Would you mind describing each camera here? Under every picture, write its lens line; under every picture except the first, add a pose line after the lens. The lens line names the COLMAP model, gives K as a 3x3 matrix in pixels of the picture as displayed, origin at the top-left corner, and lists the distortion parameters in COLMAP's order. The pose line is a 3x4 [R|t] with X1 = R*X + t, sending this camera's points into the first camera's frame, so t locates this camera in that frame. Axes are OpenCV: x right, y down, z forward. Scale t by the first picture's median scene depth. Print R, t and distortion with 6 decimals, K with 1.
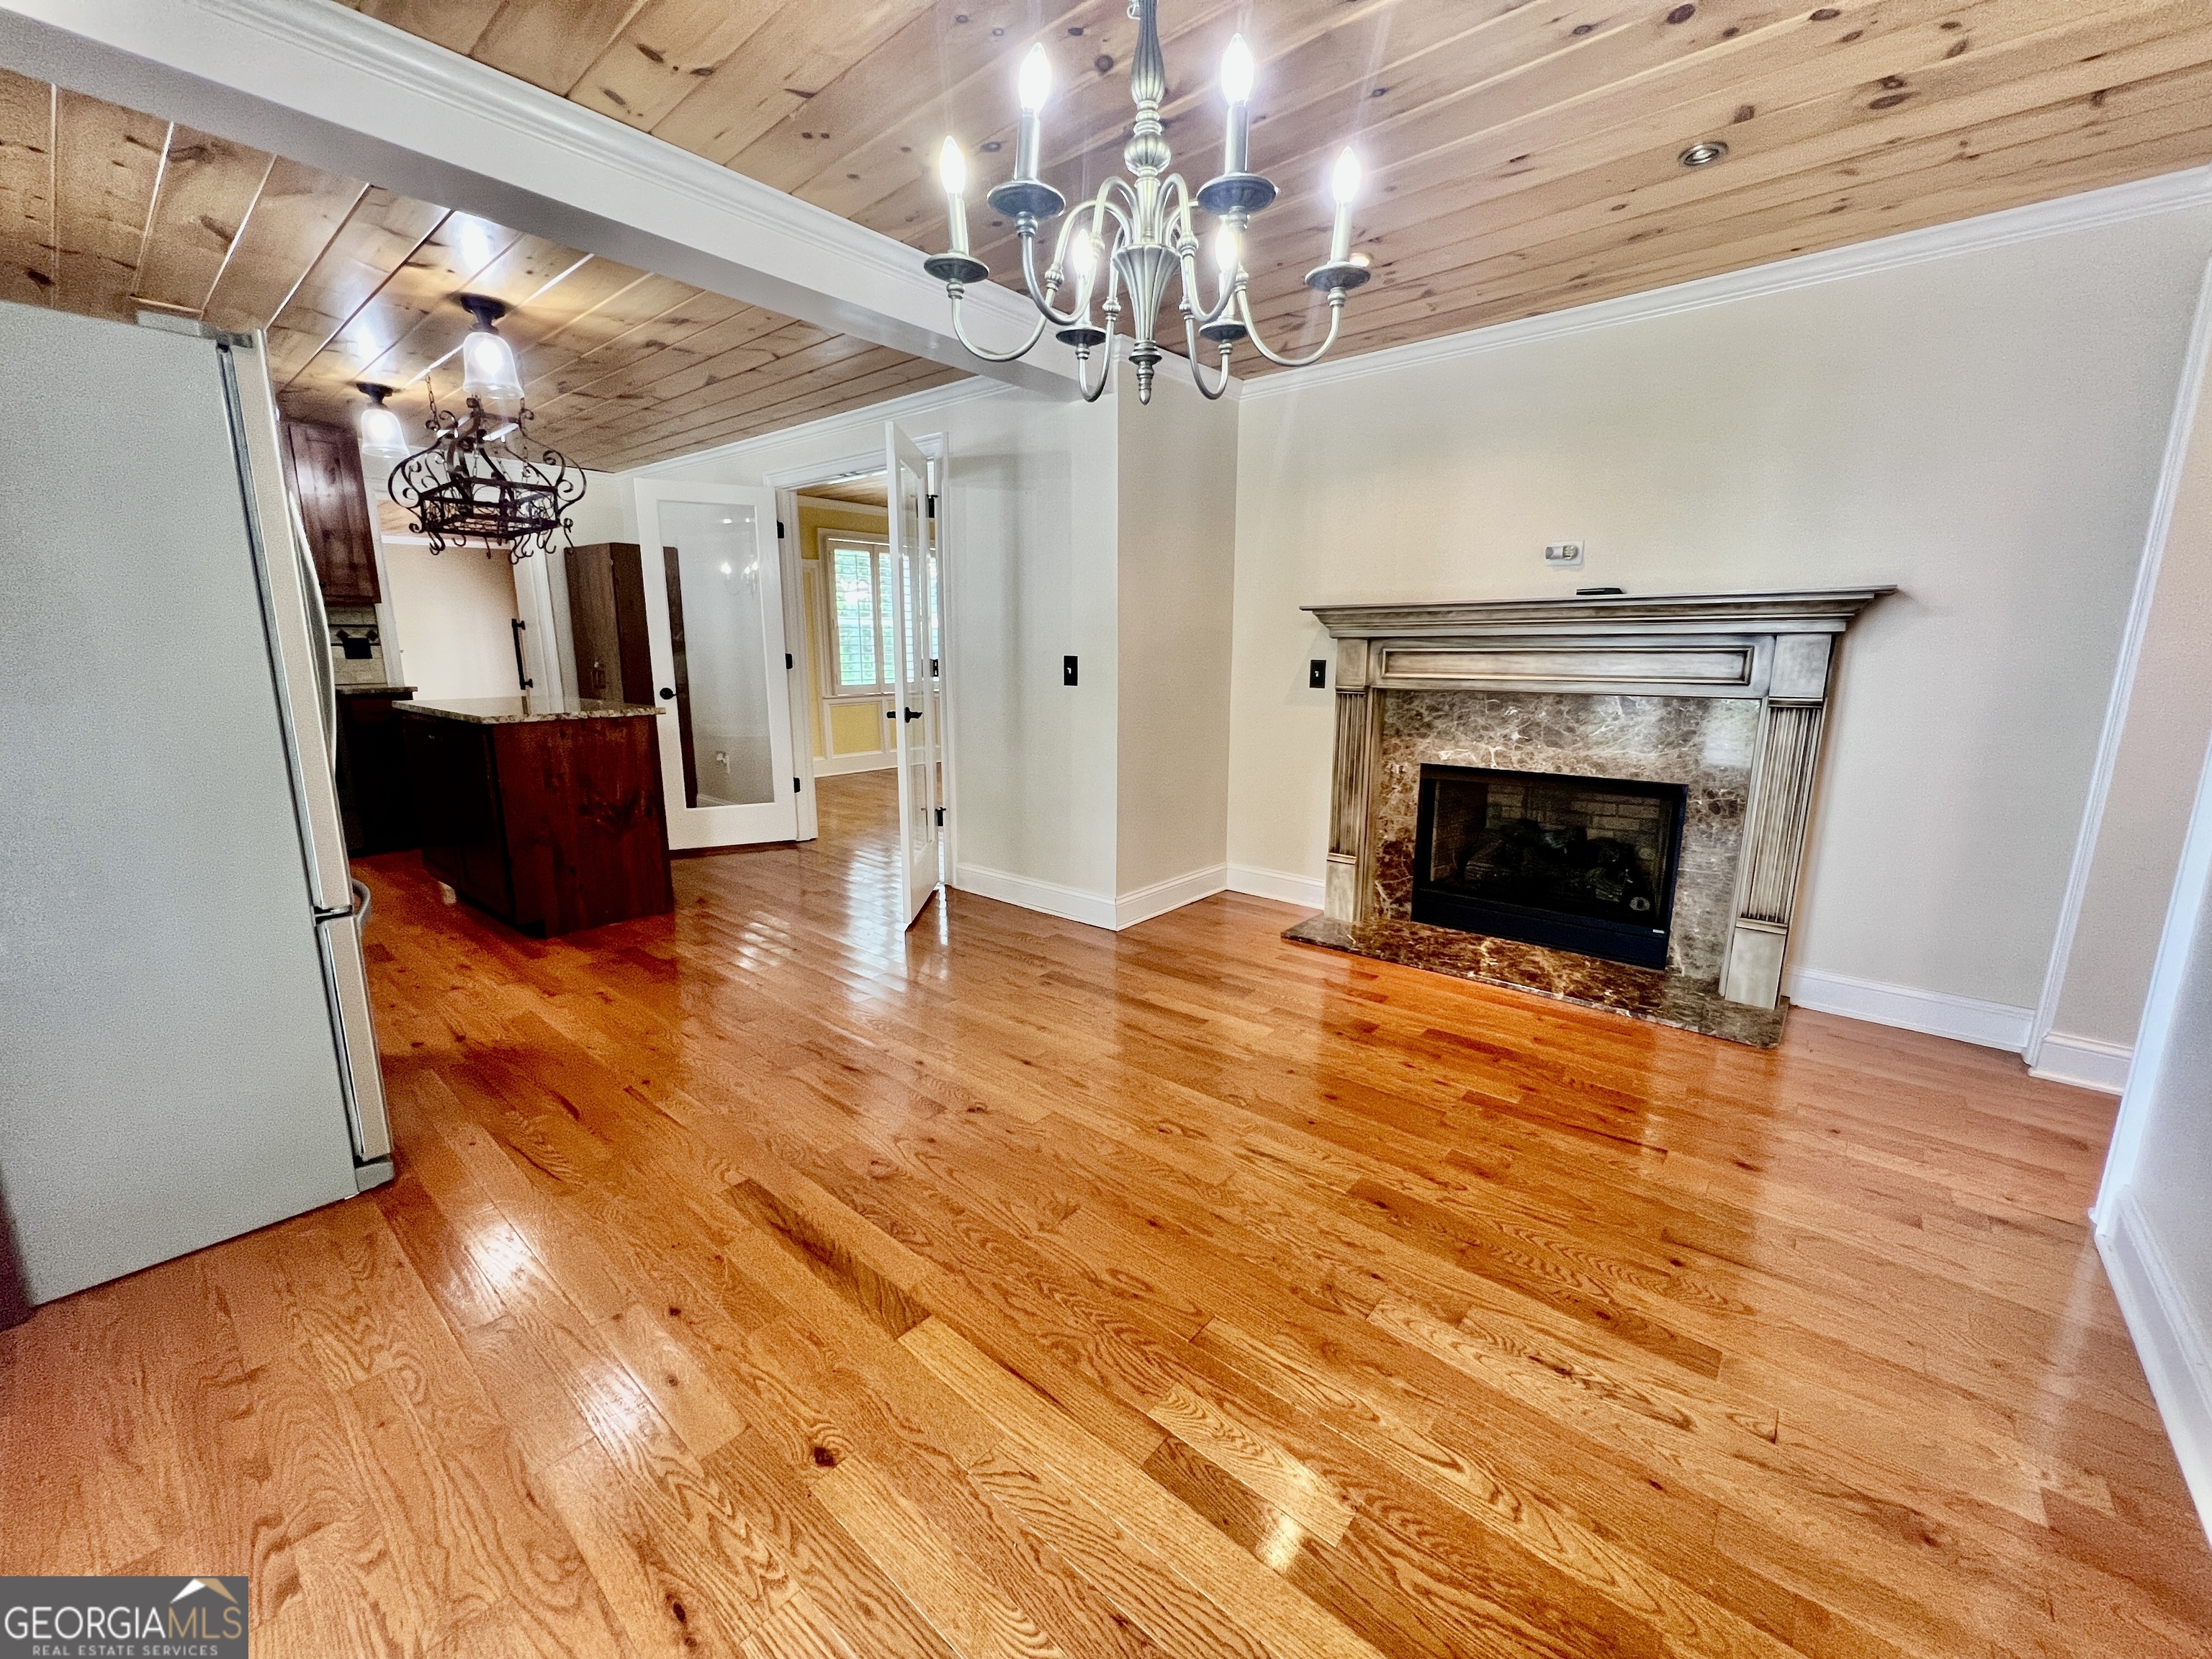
lens RADIAL K [[884.2, 0, 1105.2], [0, 884.2, 821.6], [0, 0, 1]] dist [-0.005034, 0.000230]
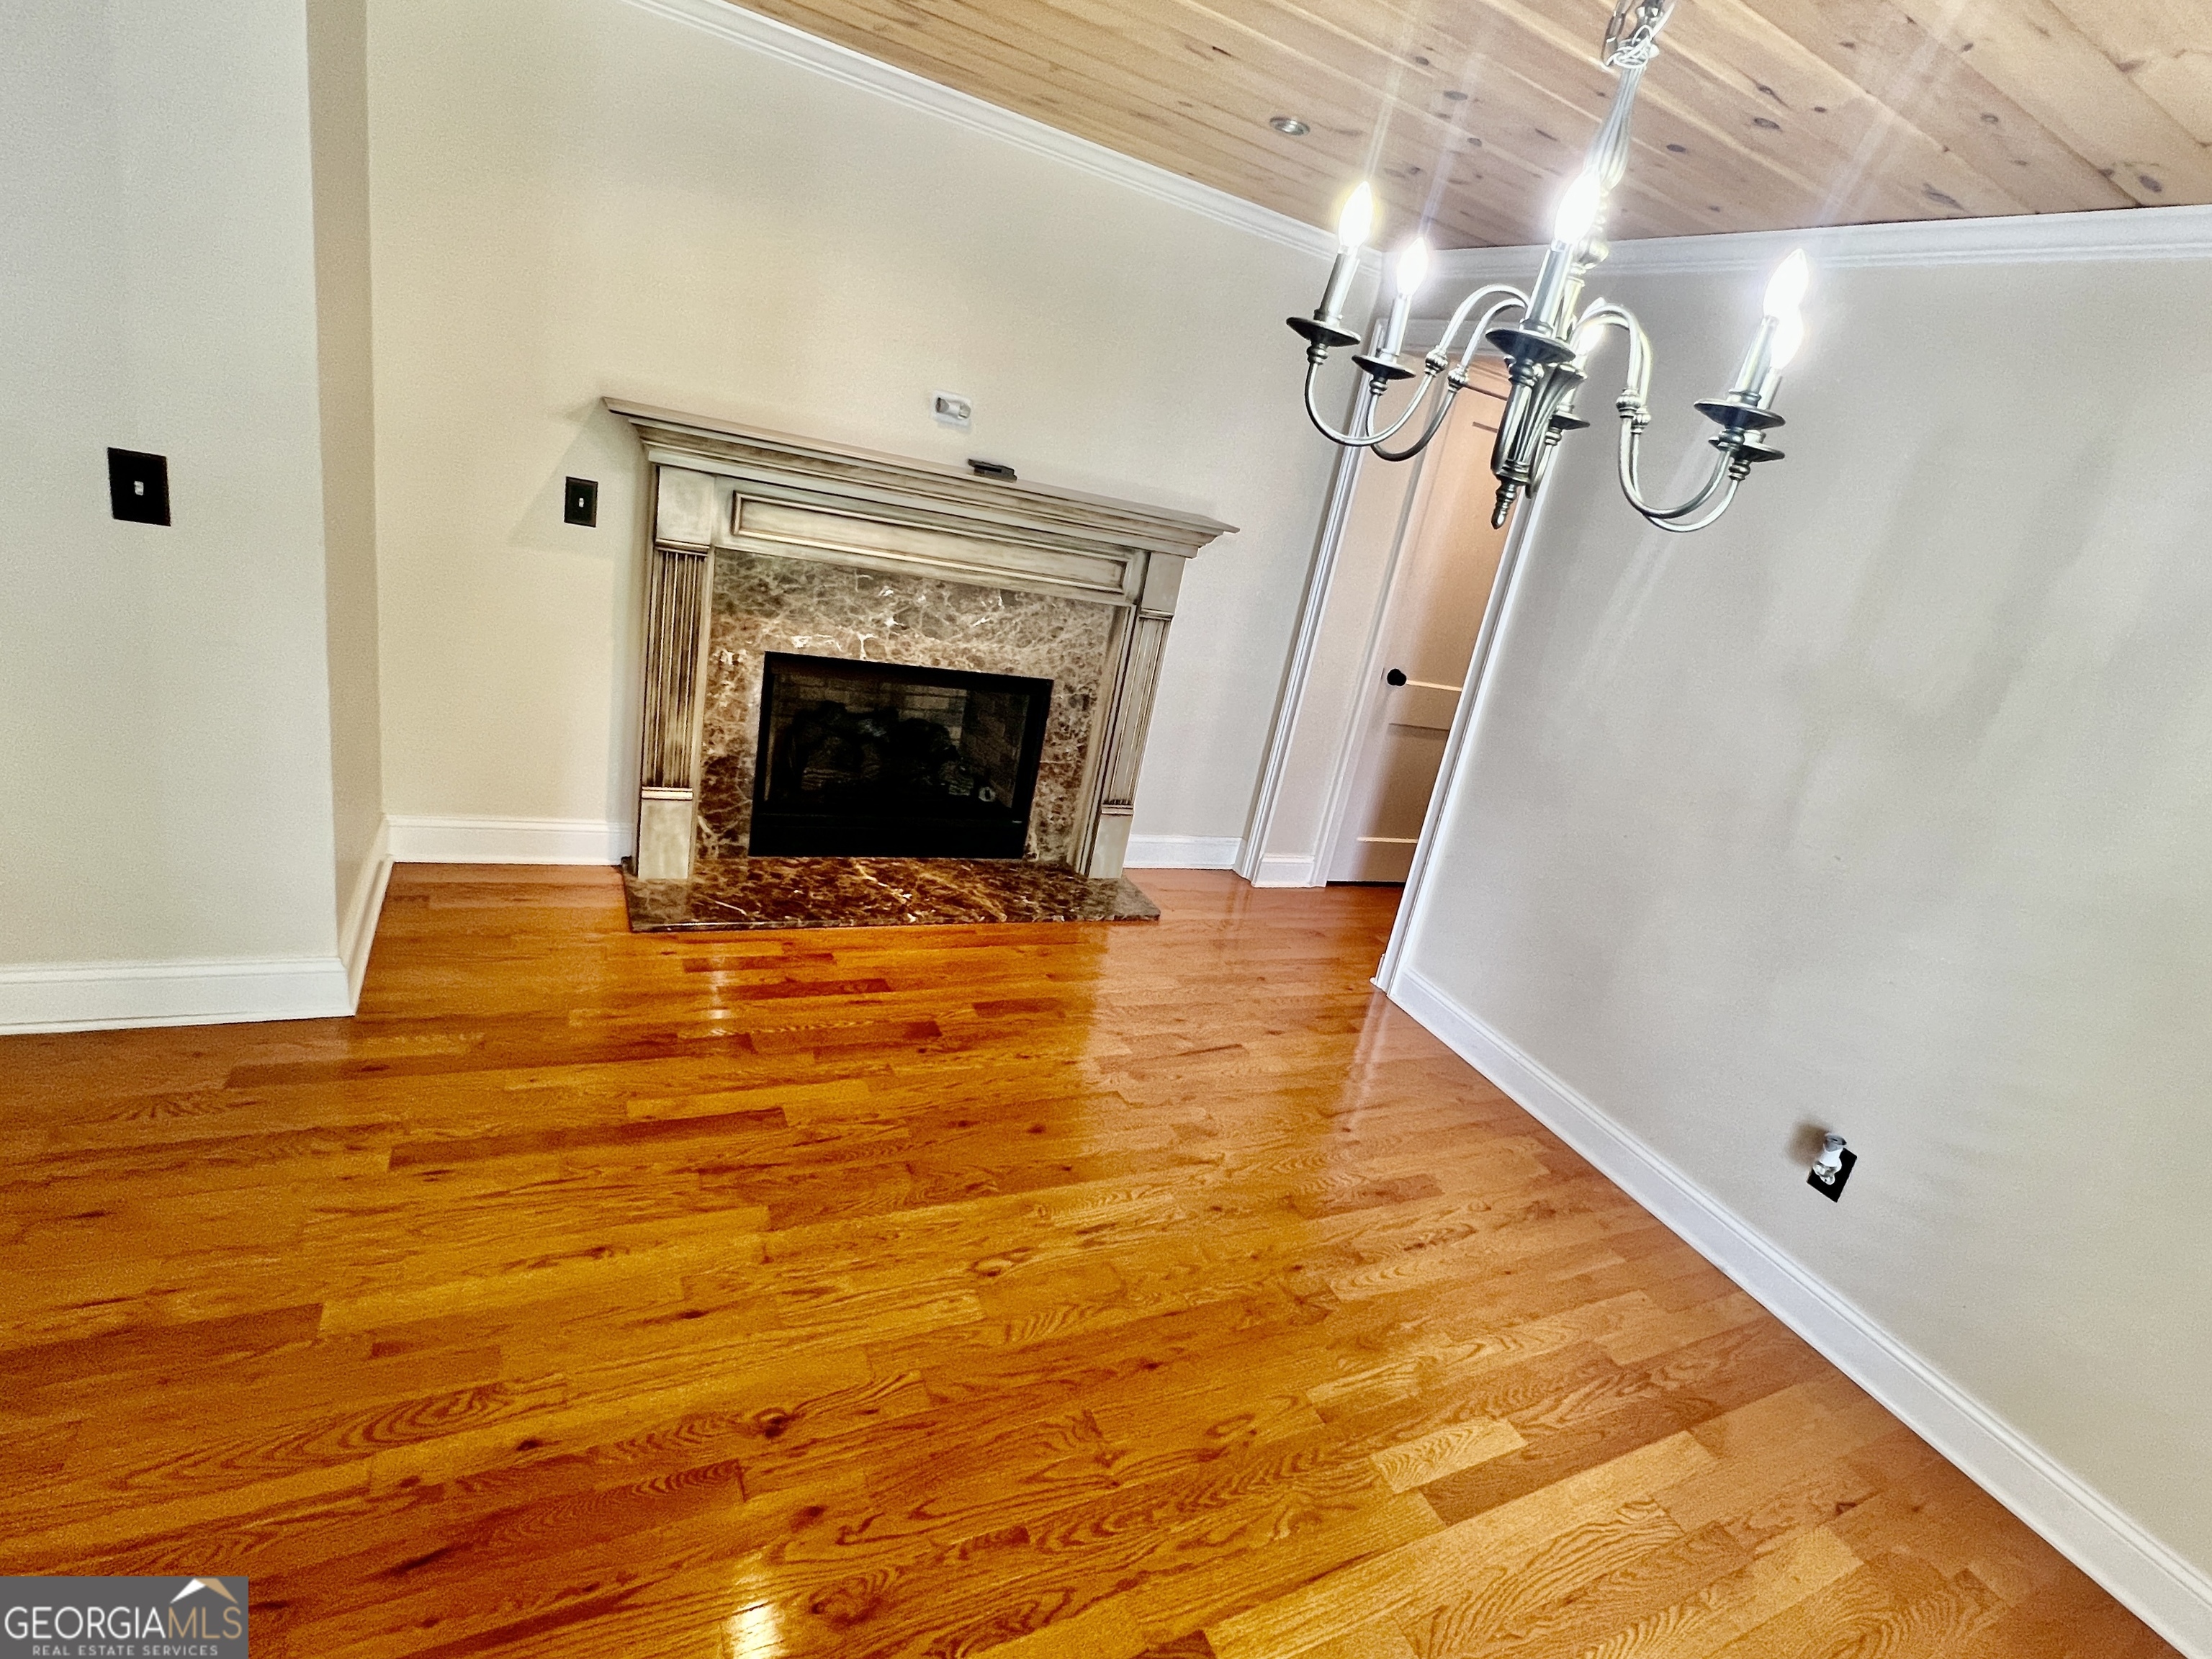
lens RADIAL K [[1118.7, 0, 1248.9], [0, 1118.7, 847.4], [0, 0, 1]] dist [-0.004785, 0.001111]
pose [[0.322207, -0.235780, 0.916837, -0.425923], [-0.037598, 0.964536, 0.261260, -0.175637], [-0.945922, -0.118651, 0.301915, 0.335154]]
